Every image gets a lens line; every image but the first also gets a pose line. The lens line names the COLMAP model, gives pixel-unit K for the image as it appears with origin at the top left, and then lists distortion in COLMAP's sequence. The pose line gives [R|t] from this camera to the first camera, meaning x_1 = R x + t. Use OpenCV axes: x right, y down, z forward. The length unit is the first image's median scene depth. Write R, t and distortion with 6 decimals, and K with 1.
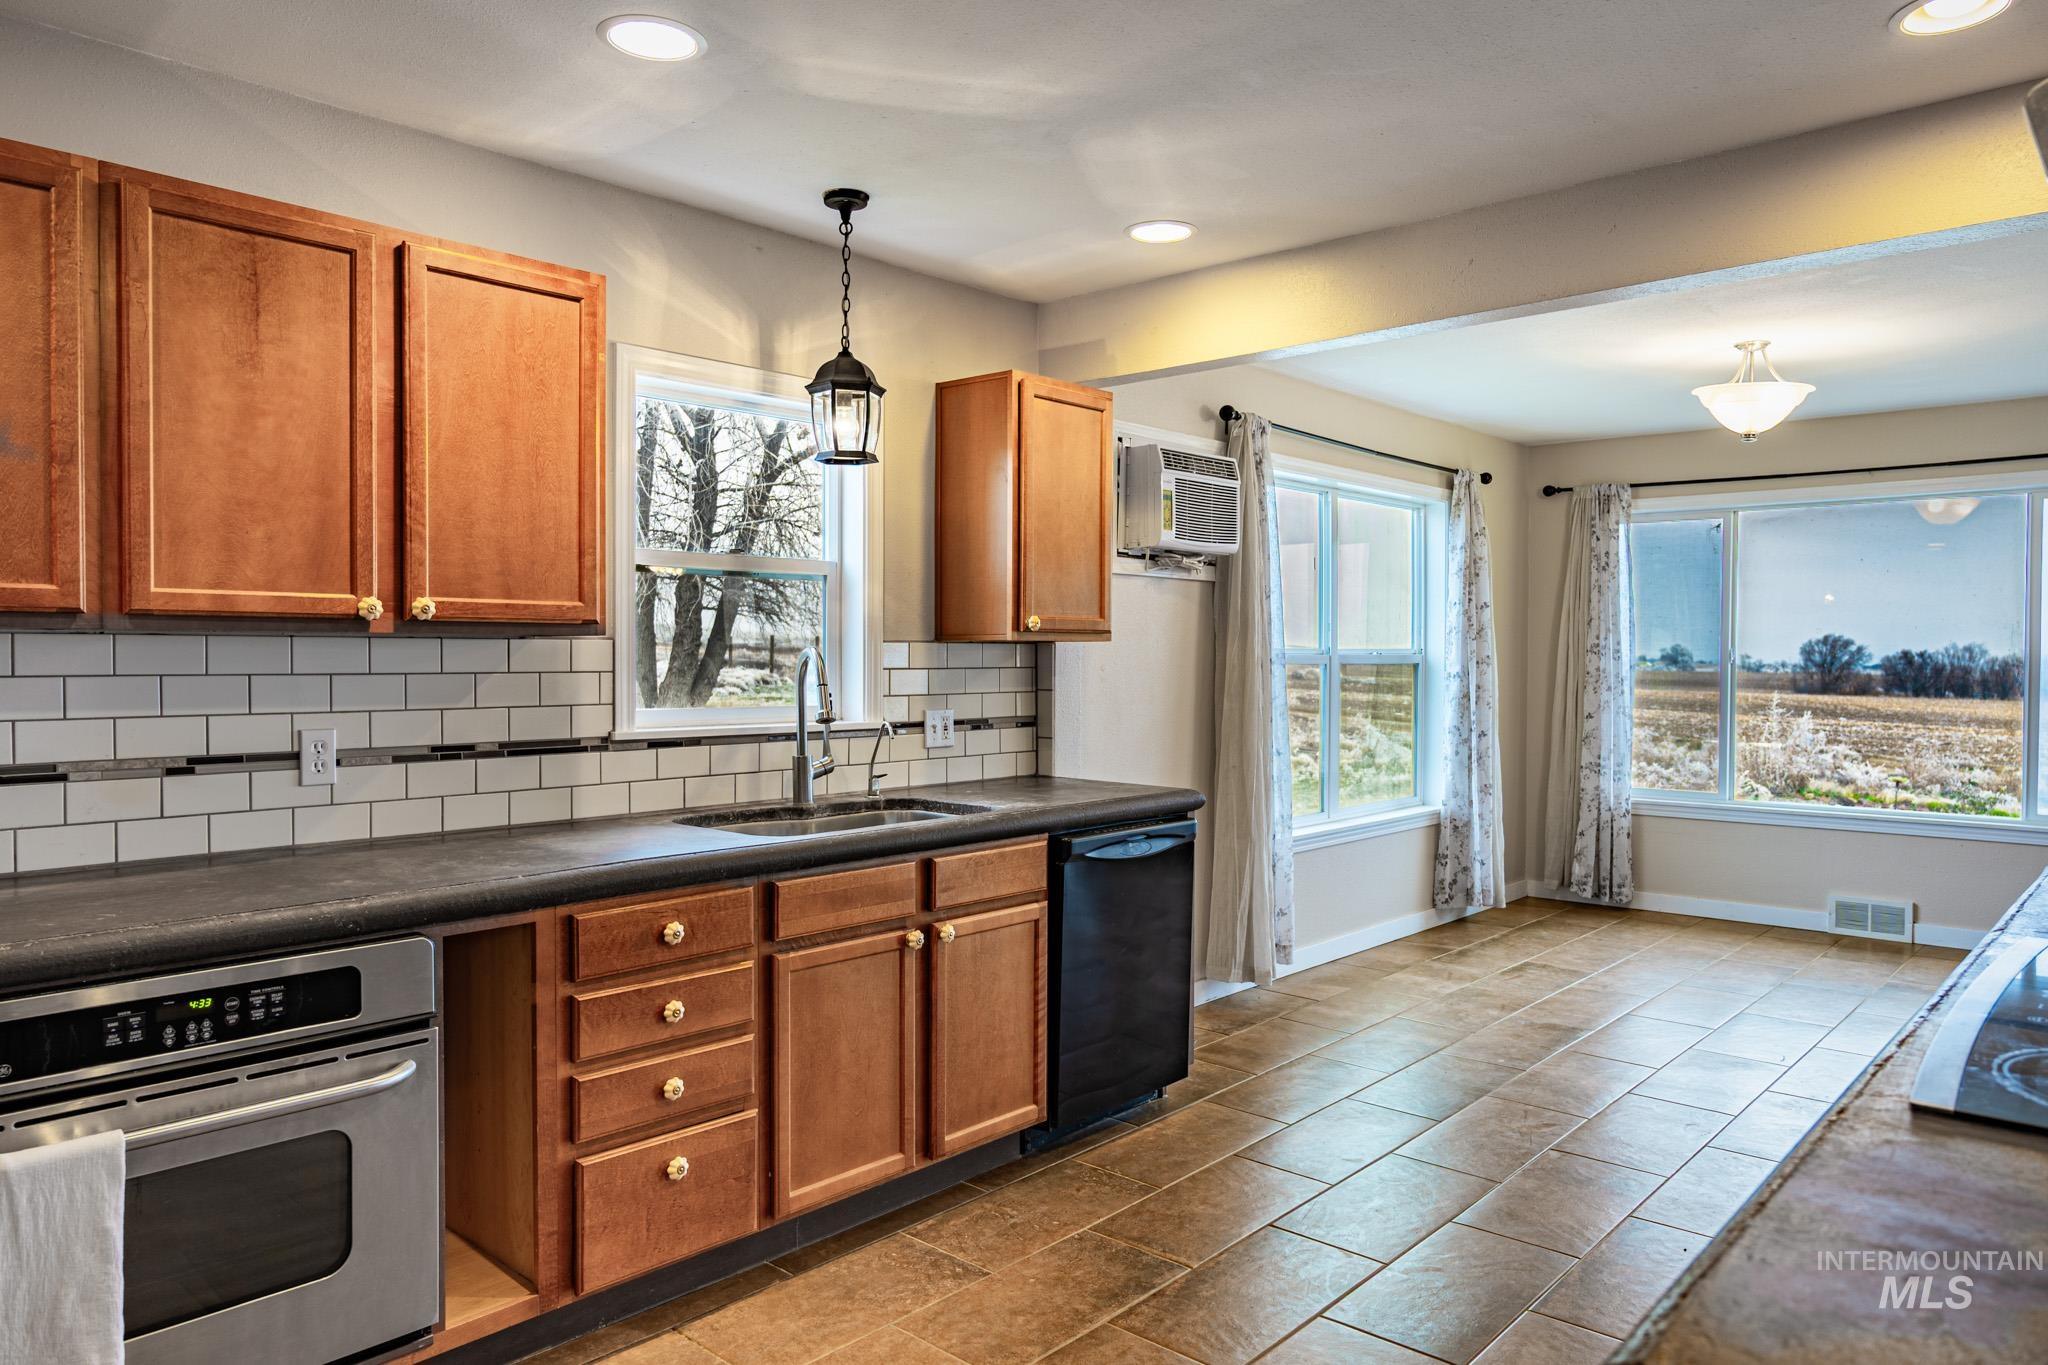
lens RADIAL K [[1355.4, 0, 1024.0], [0, 1355.4, 682.5], [0, 0, 1]] dist [-0.010492, 0.001250]
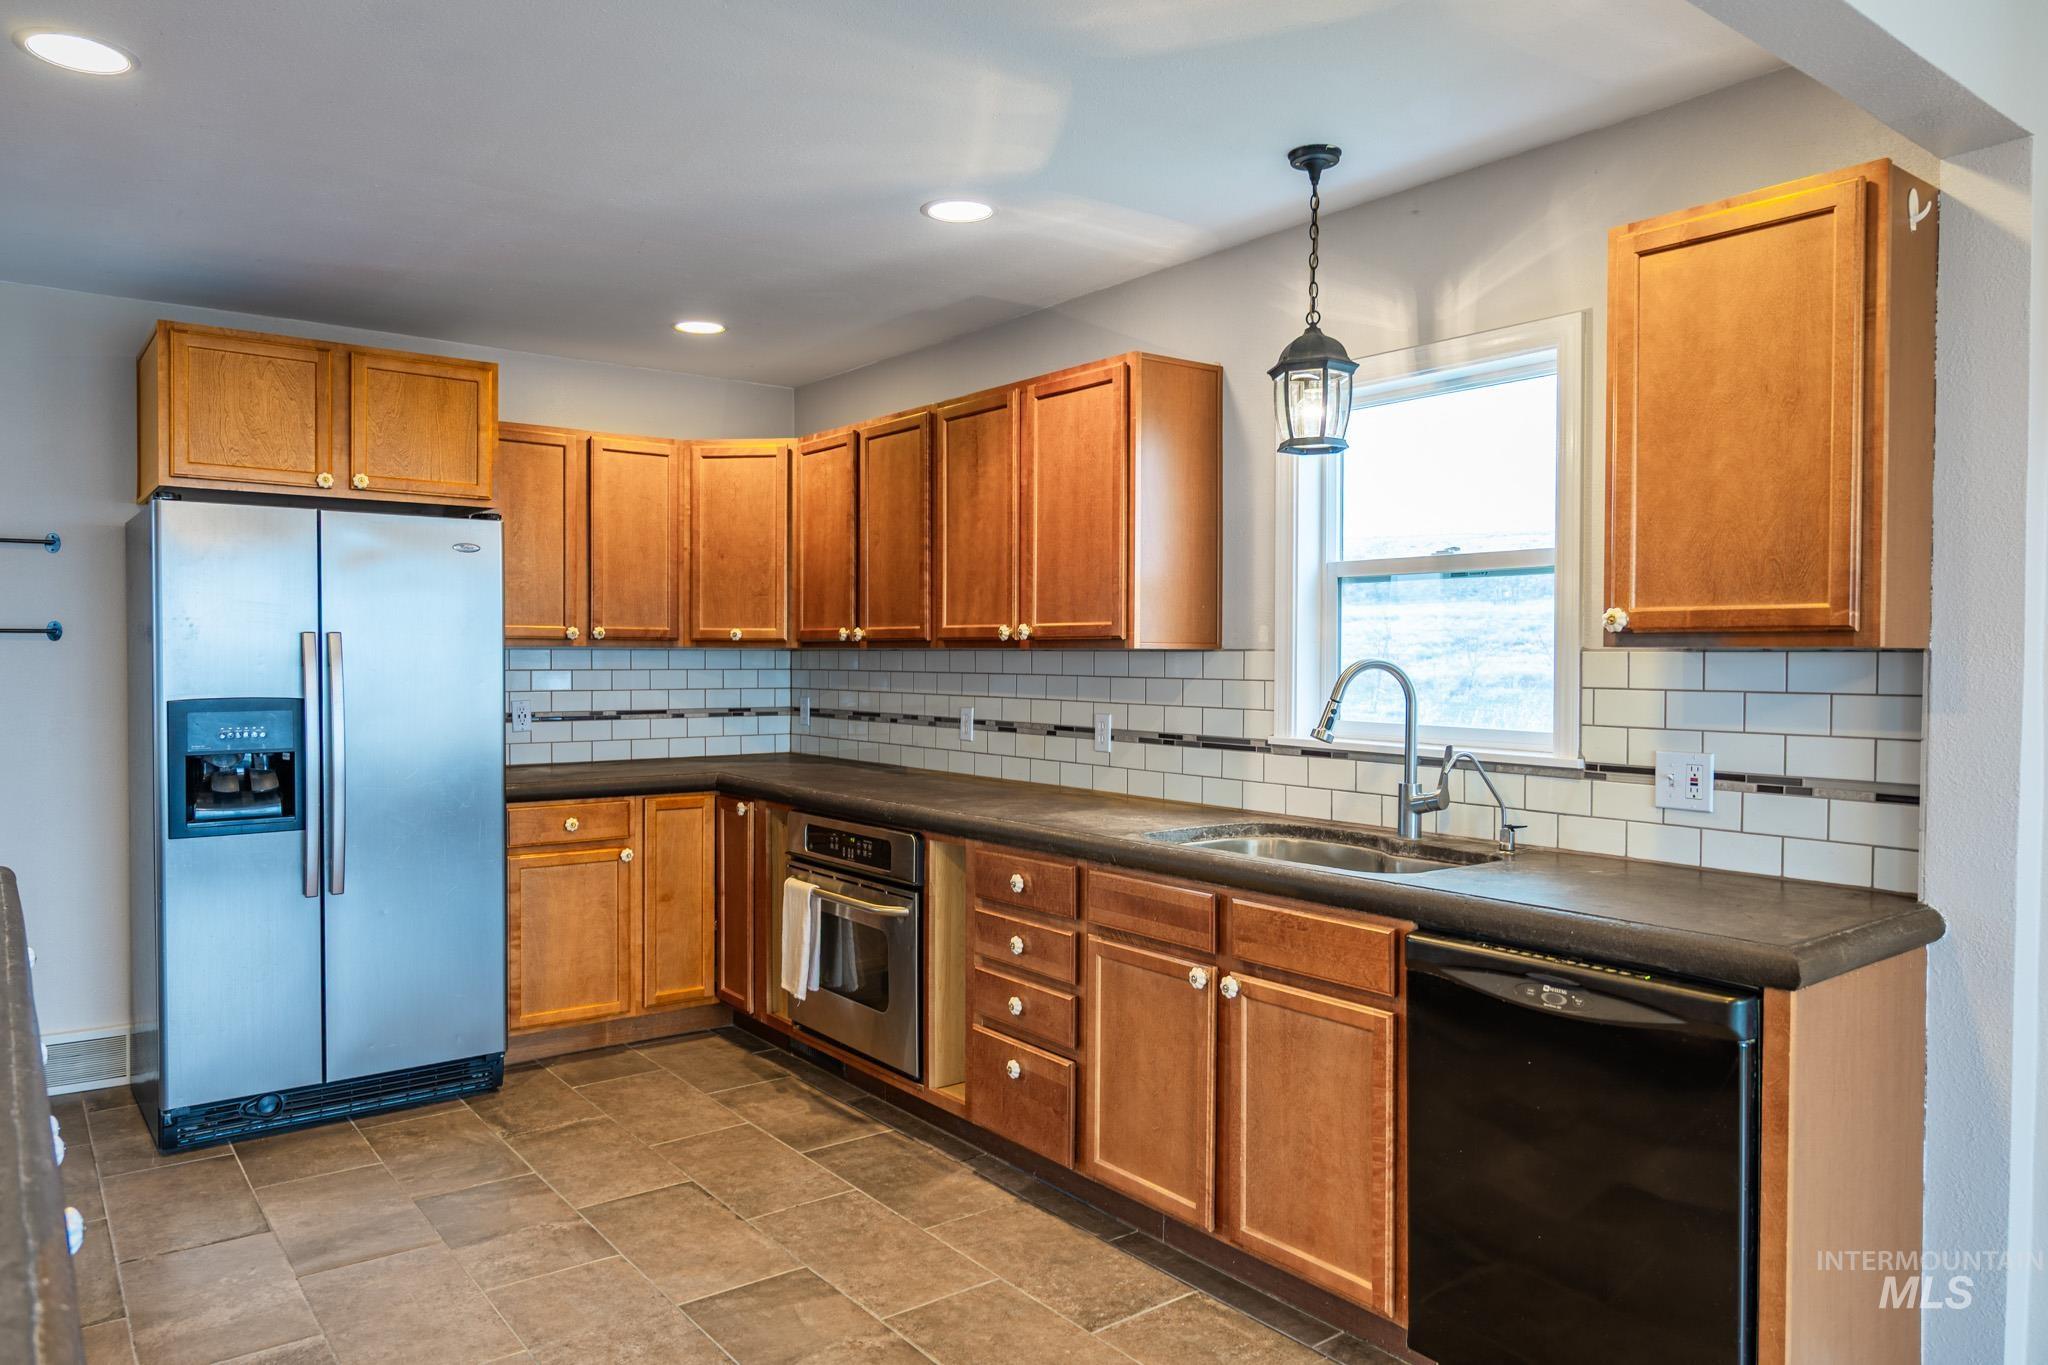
lens RADIAL K [[1355.4, 0, 1024.0], [0, 1355.4, 682.5], [0, 0, 1]] dist [-0.010492, 0.001250]
pose [[-0.176389, 0.017154, -0.984171, 0.865280], [-0.026256, 0.999410, 0.022126, -0.027359], [0.983970, 0.029743, -0.175835, 1.074743]]
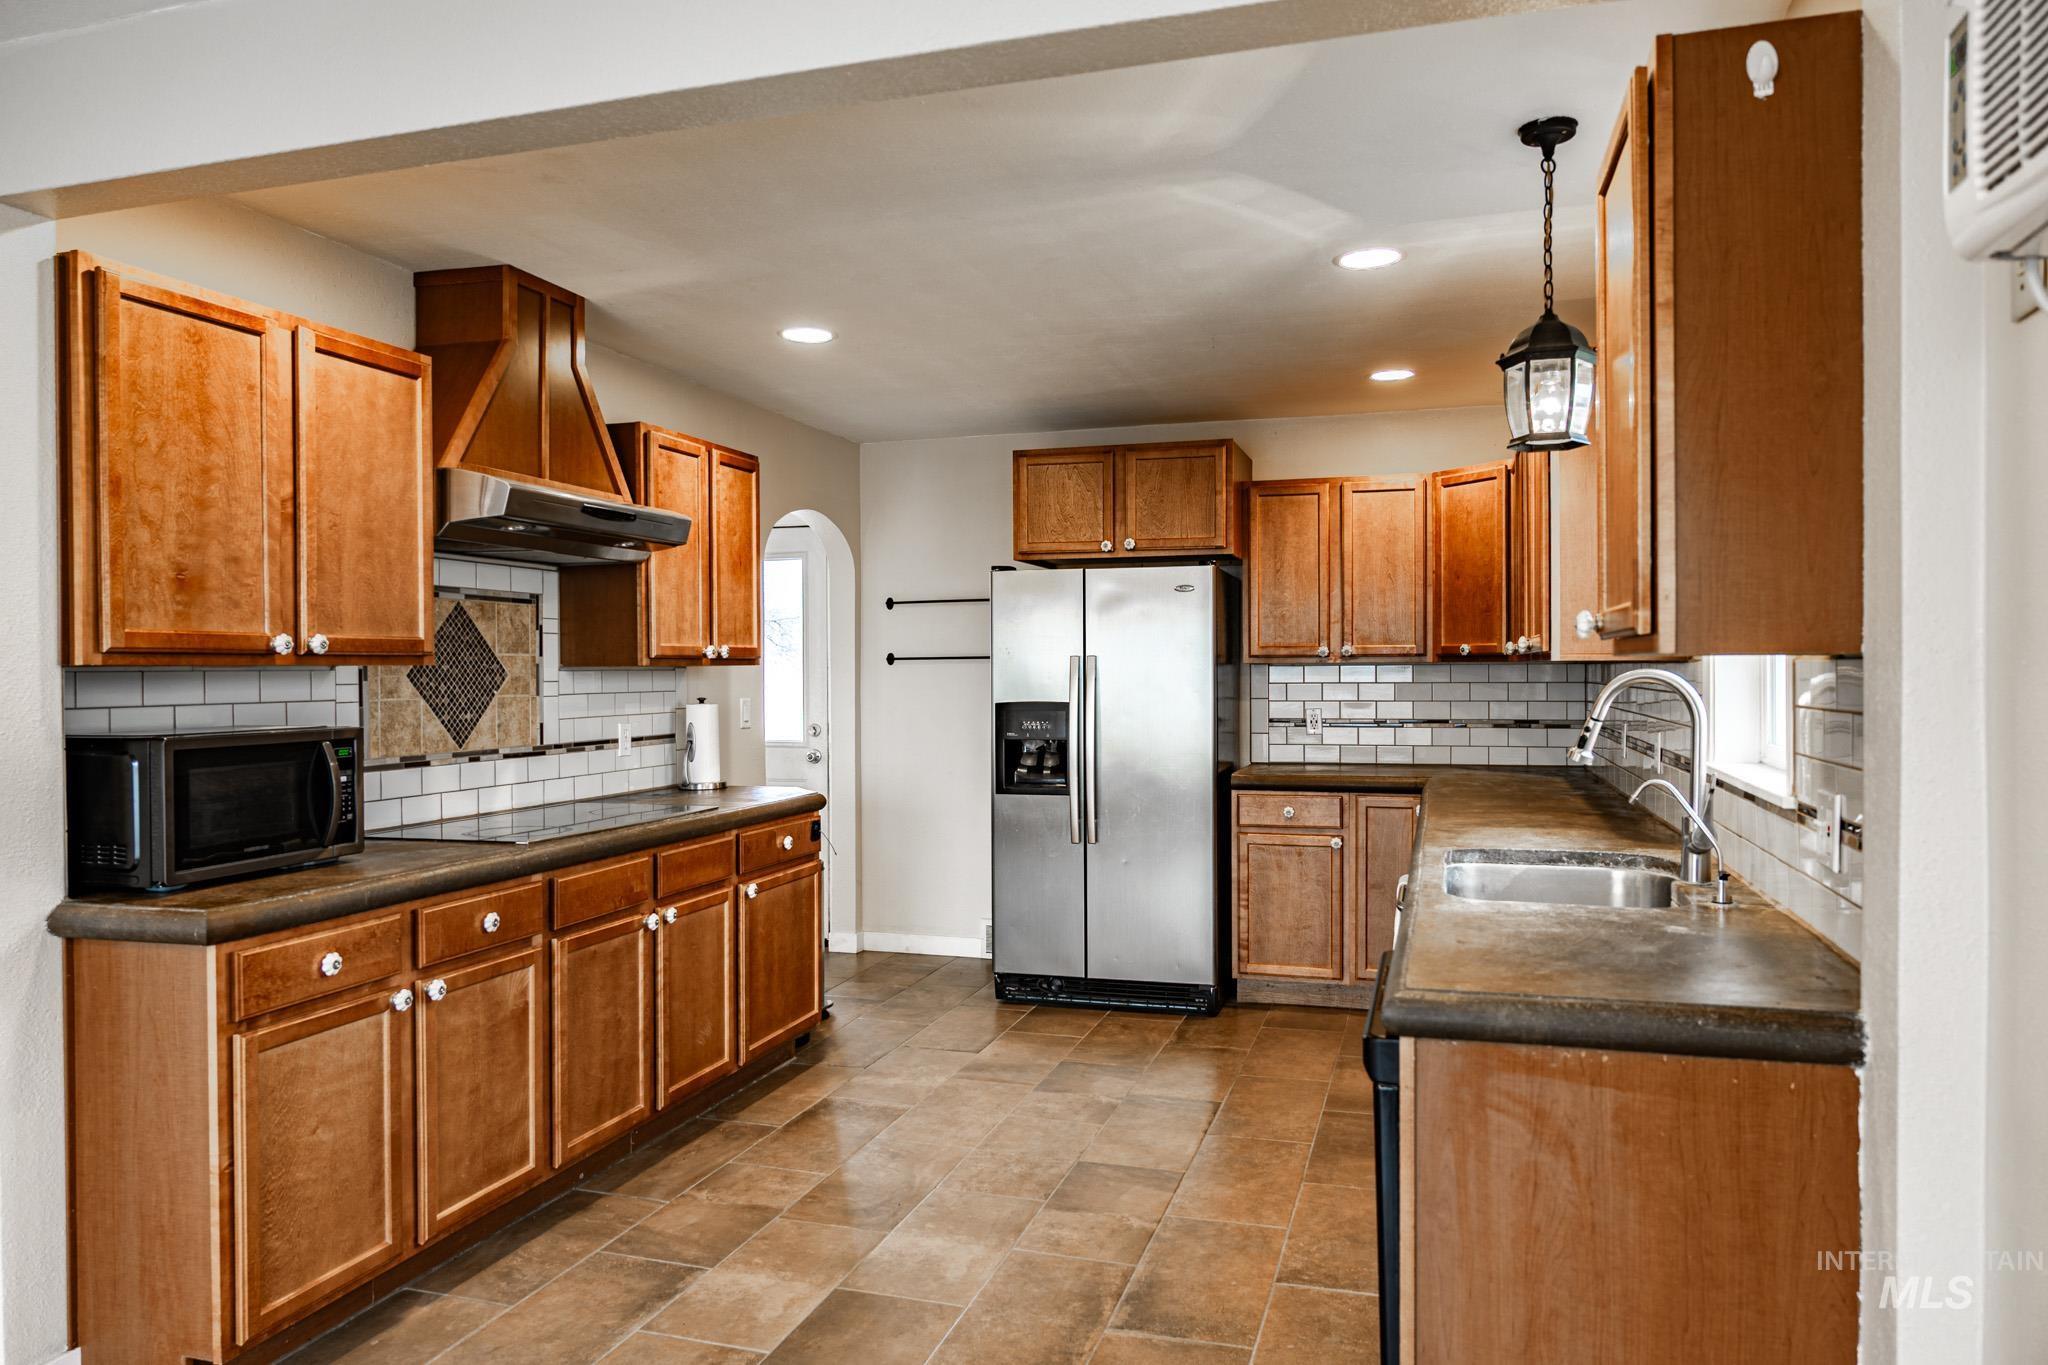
lens RADIAL K [[1355.4, 0, 1024.0], [0, 1355.4, 682.5], [0, 0, 1]] dist [-0.010492, 0.001250]
pose [[-0.906742, 0.007483, -0.421619, 0.562319], [-0.005159, 0.999571, 0.028836, -0.045159], [0.421654, 0.028322, -0.906314, 1.785082]]
